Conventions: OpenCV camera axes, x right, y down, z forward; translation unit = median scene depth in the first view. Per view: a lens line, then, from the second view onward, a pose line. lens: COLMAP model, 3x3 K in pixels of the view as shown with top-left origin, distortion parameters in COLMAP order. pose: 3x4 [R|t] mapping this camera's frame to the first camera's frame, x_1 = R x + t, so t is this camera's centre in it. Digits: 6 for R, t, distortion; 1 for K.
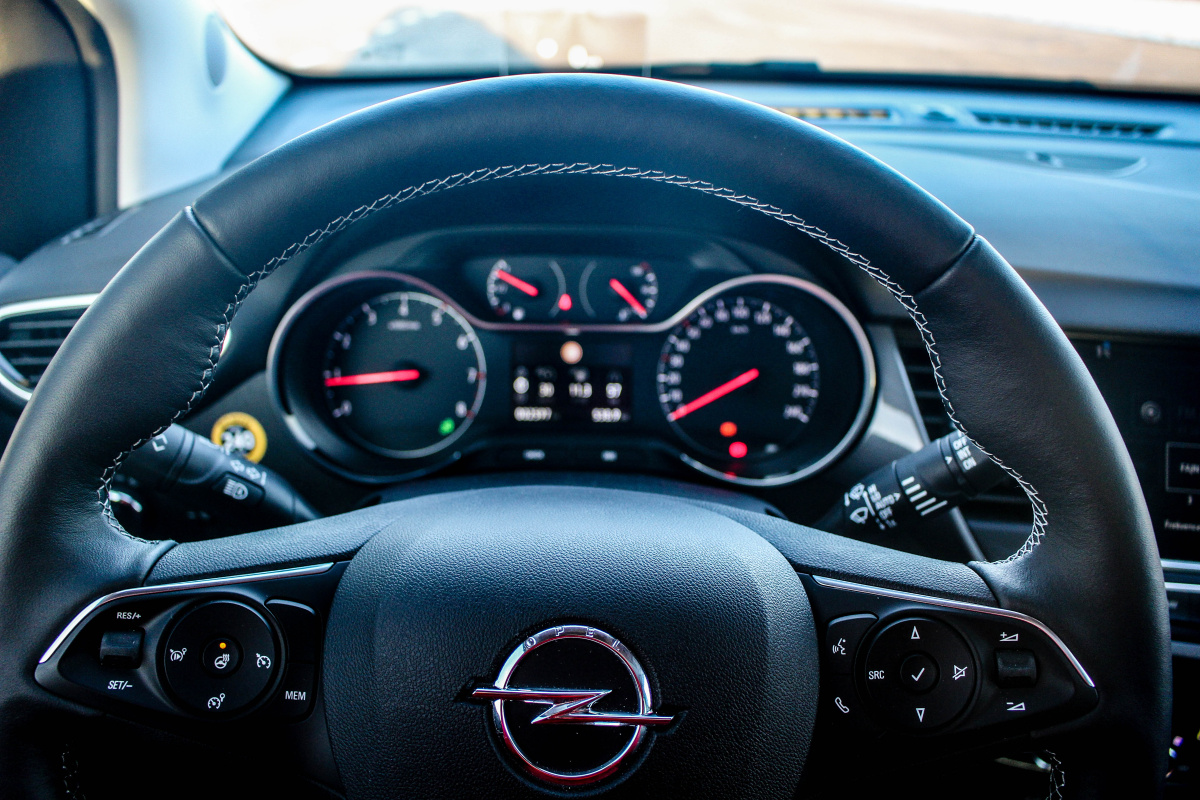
lens RADIAL K [[988.1, 0, 600.0], [0, 988.1, 400.0], [0, 0, 1]] dist [-0.178491, 0.169129]
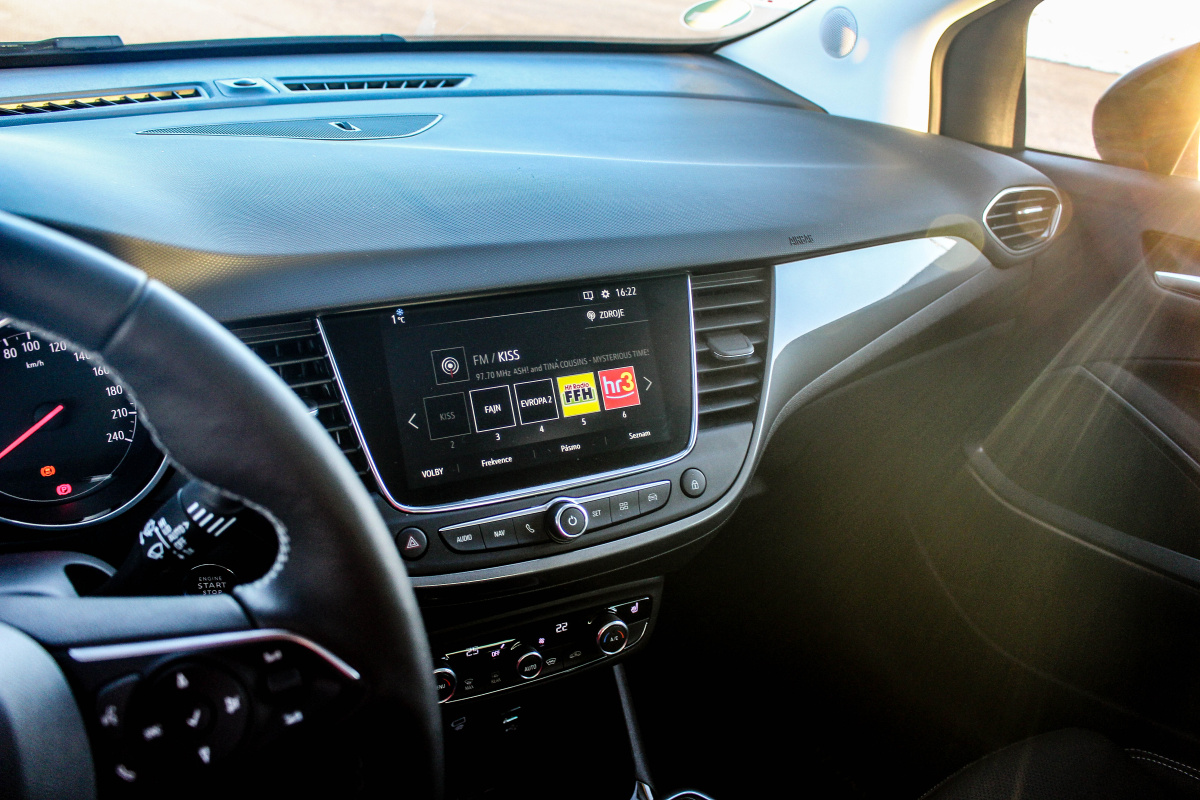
lens RADIAL K [[988.1, 0, 600.0], [0, 988.1, 400.0], [0, 0, 1]] dist [-0.178491, 0.169129]
pose [[0.833195, -0.222188, 0.506379, 0.186880], [0.190952, 0.975002, 0.113618, -0.056597], [-0.518965, 0.002028, 0.854793, -0.065941]]
